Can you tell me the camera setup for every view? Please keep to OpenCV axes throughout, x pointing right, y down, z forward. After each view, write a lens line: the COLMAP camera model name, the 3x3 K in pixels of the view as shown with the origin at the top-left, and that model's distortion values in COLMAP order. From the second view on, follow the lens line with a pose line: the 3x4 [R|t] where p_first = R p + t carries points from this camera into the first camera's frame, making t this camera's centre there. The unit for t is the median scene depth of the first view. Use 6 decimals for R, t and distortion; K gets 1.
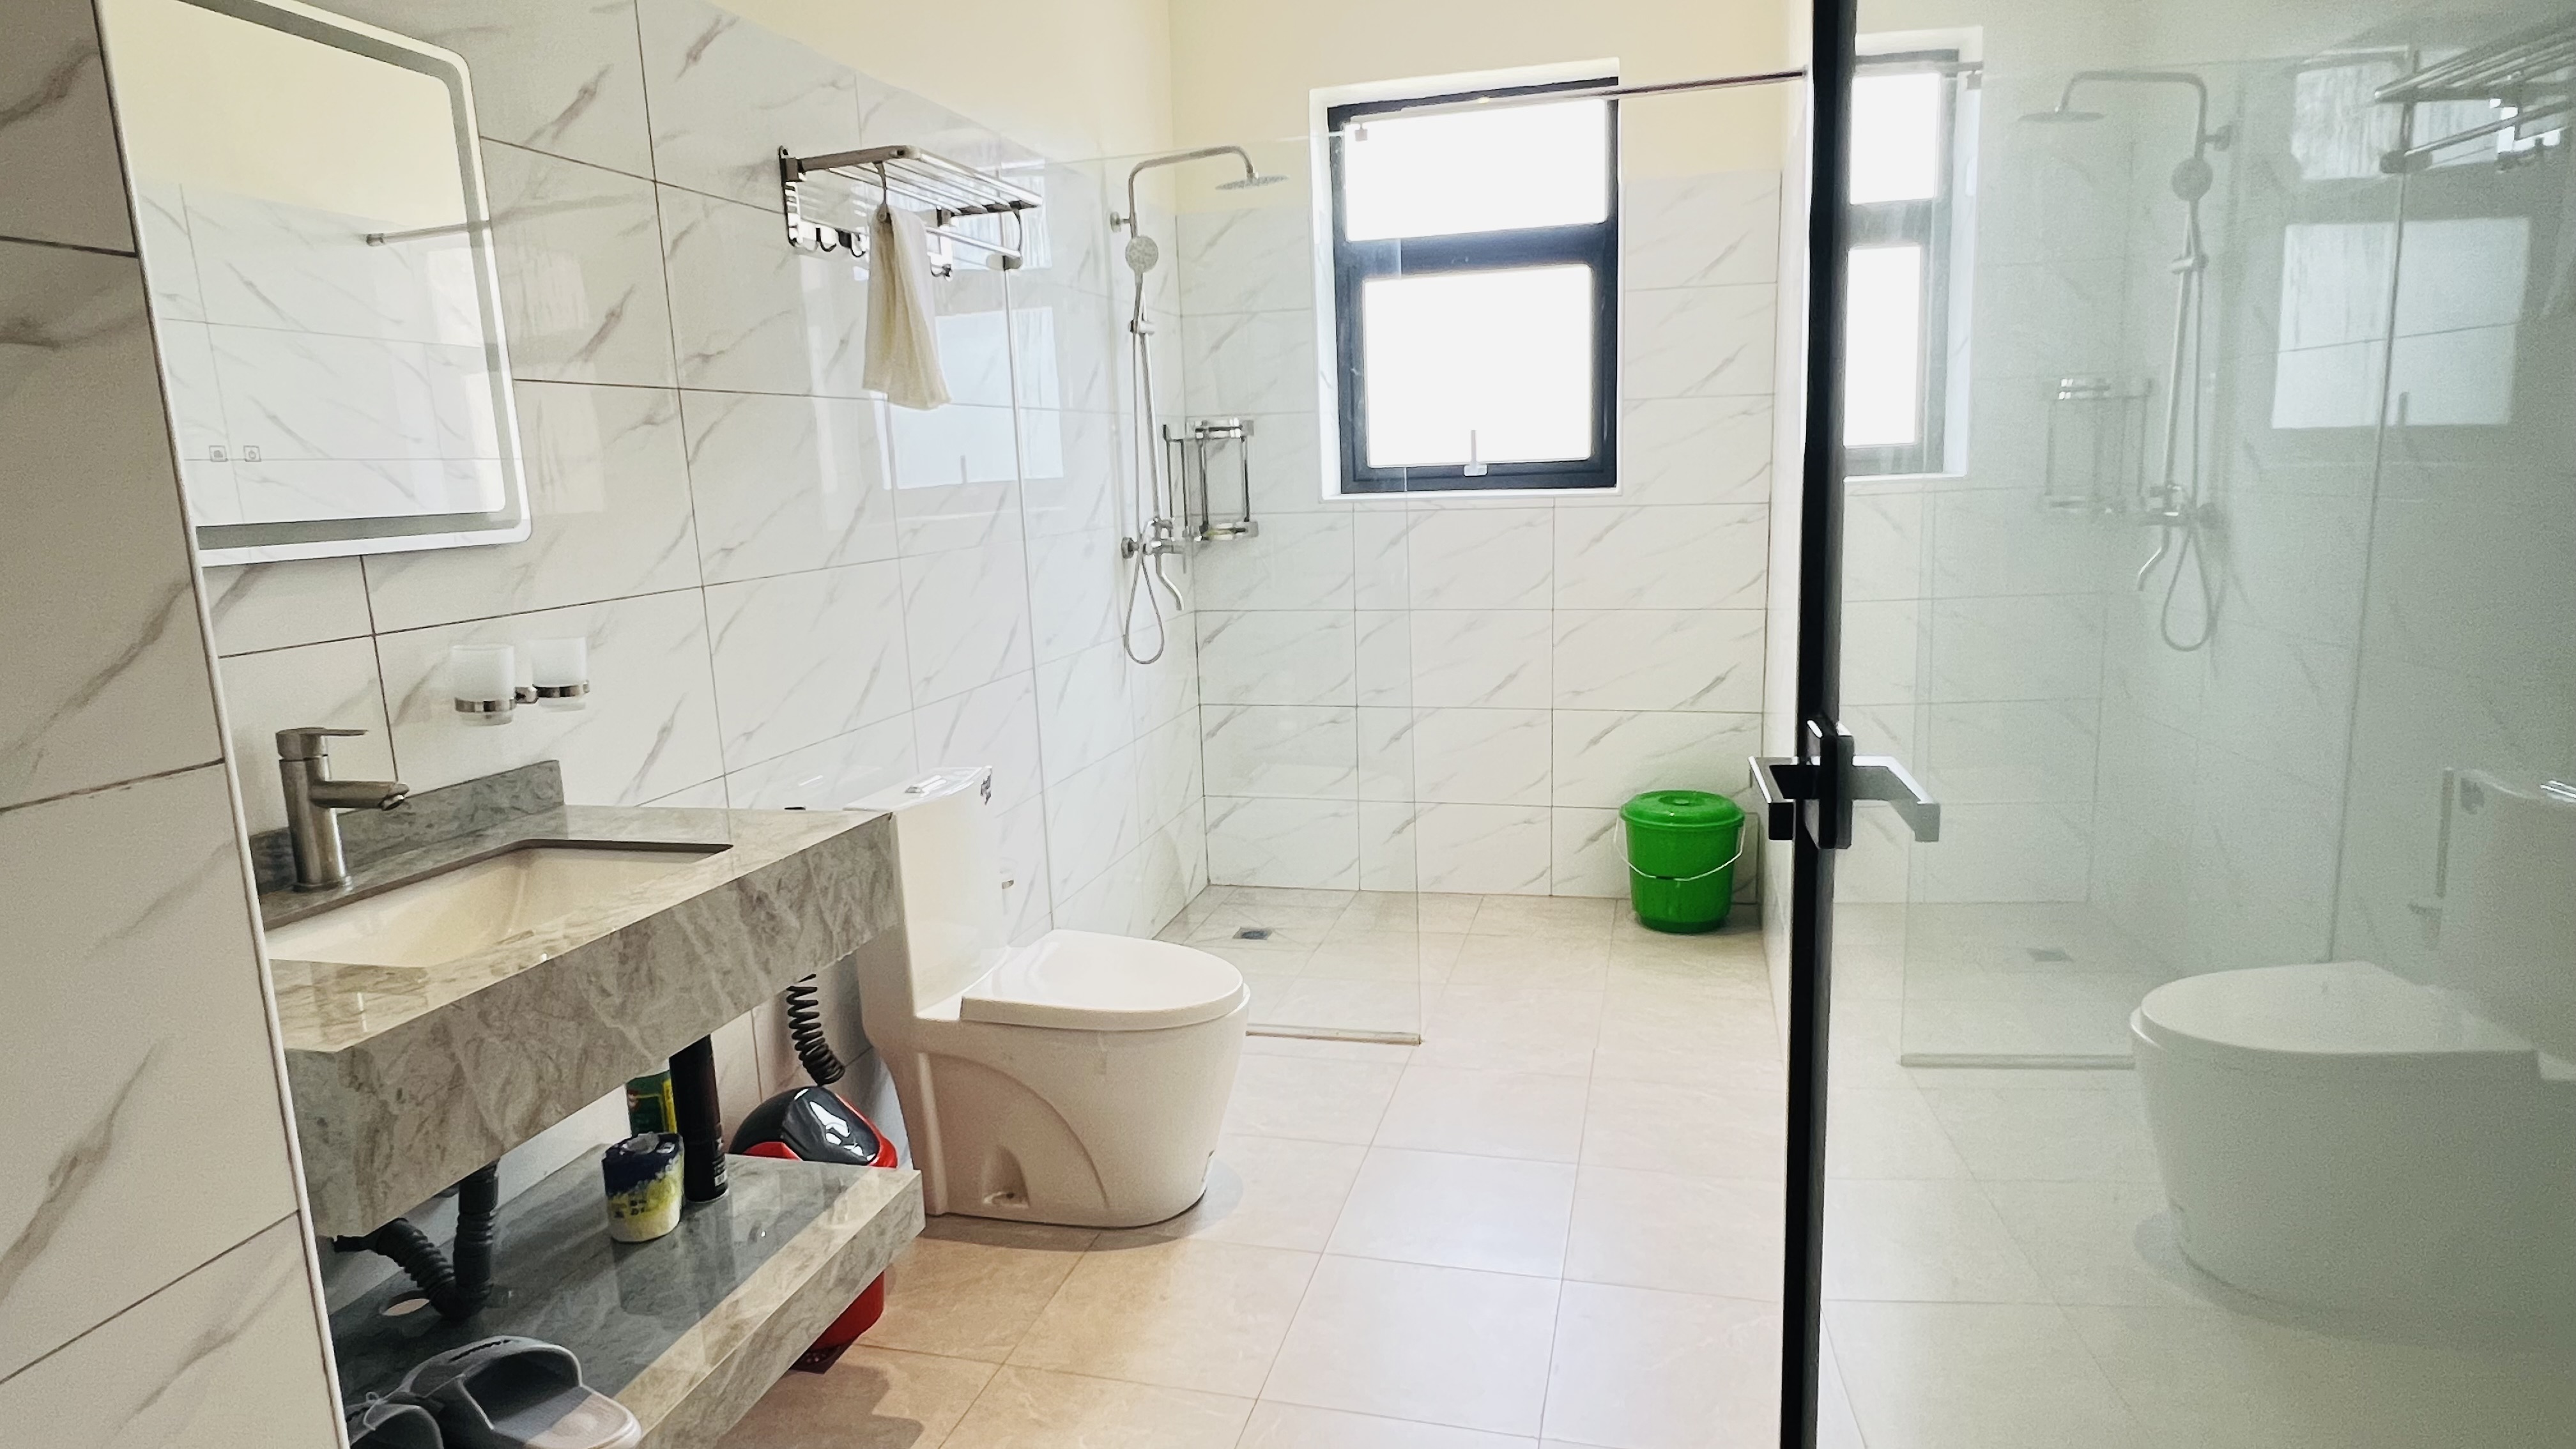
lens RADIAL K [[1437.2, 0, 1288.0], [0, 1437.2, 724.5], [0, 0, 1]] dist [-0.002959, -0.000163]
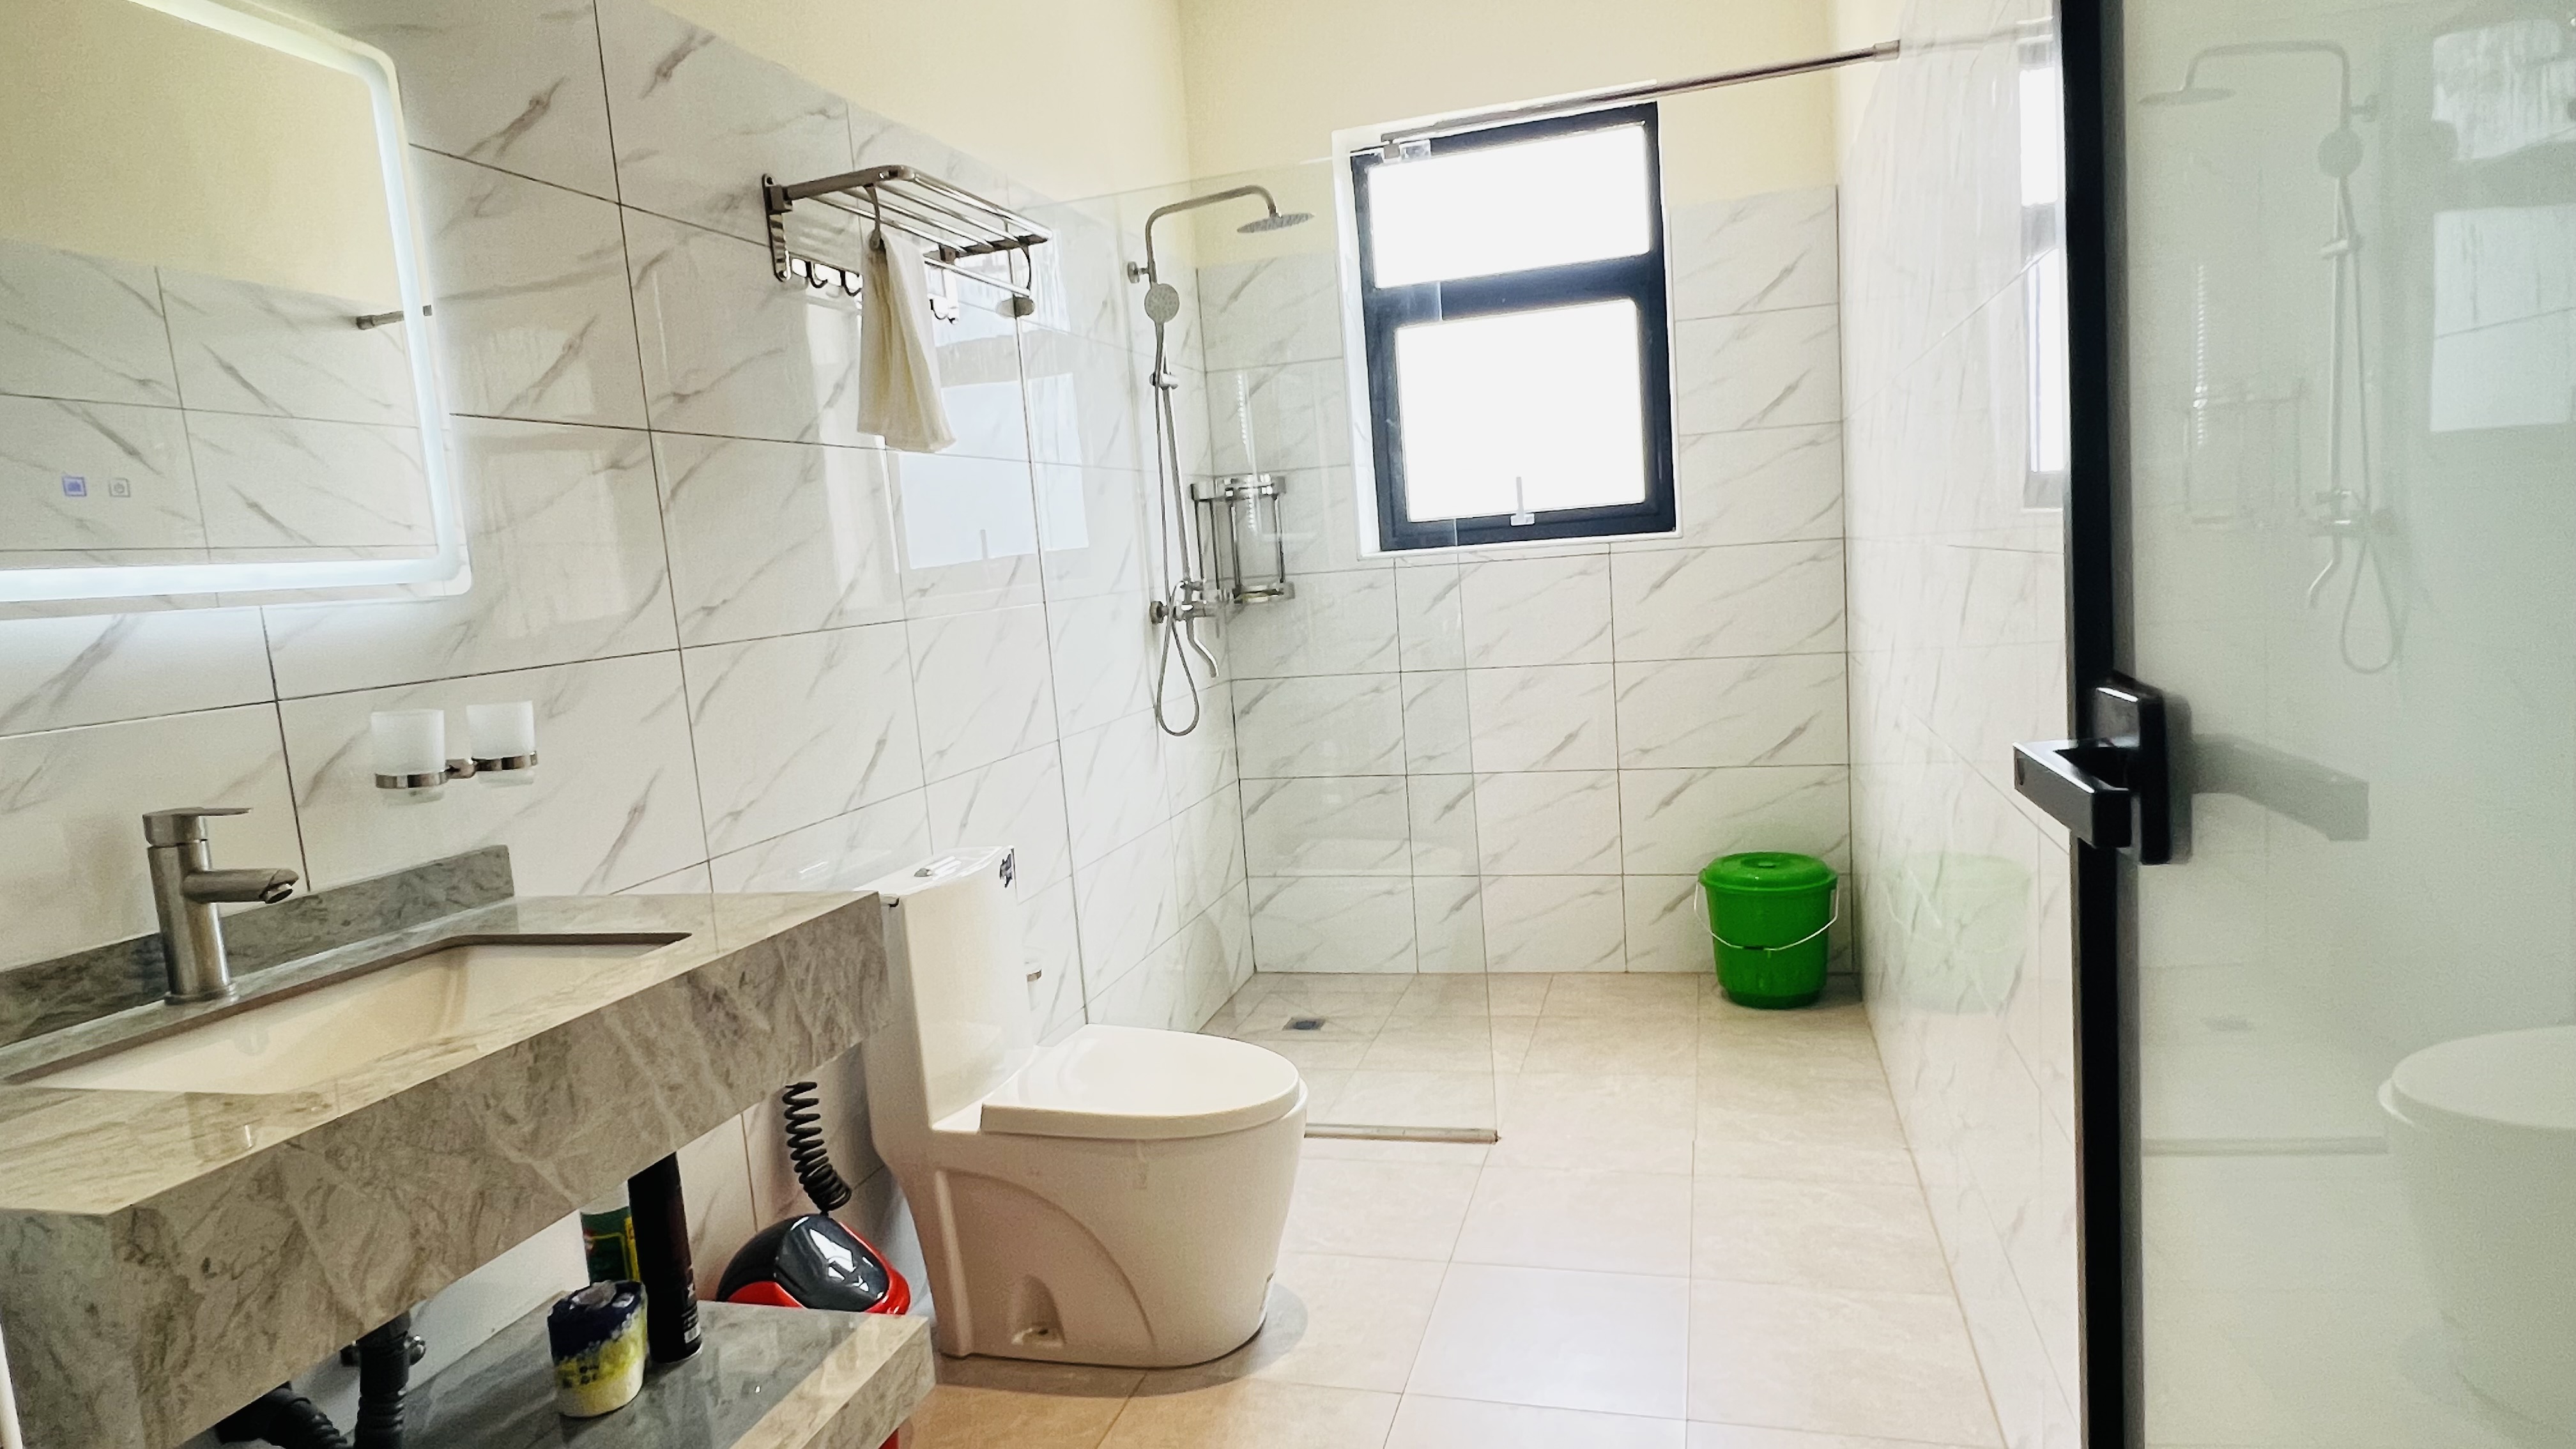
lens RADIAL K [[1441.1, 0, 1279.1], [0, 1441.1, 727.0], [0, 0, 1]] dist [-0.002207, 0.000154]
pose [[0.998793, -0.037599, -0.031615, -0.007591], [0.035648, 0.997553, -0.060145, 0.017352], [0.033799, 0.058946, 0.997689, 0.107429]]
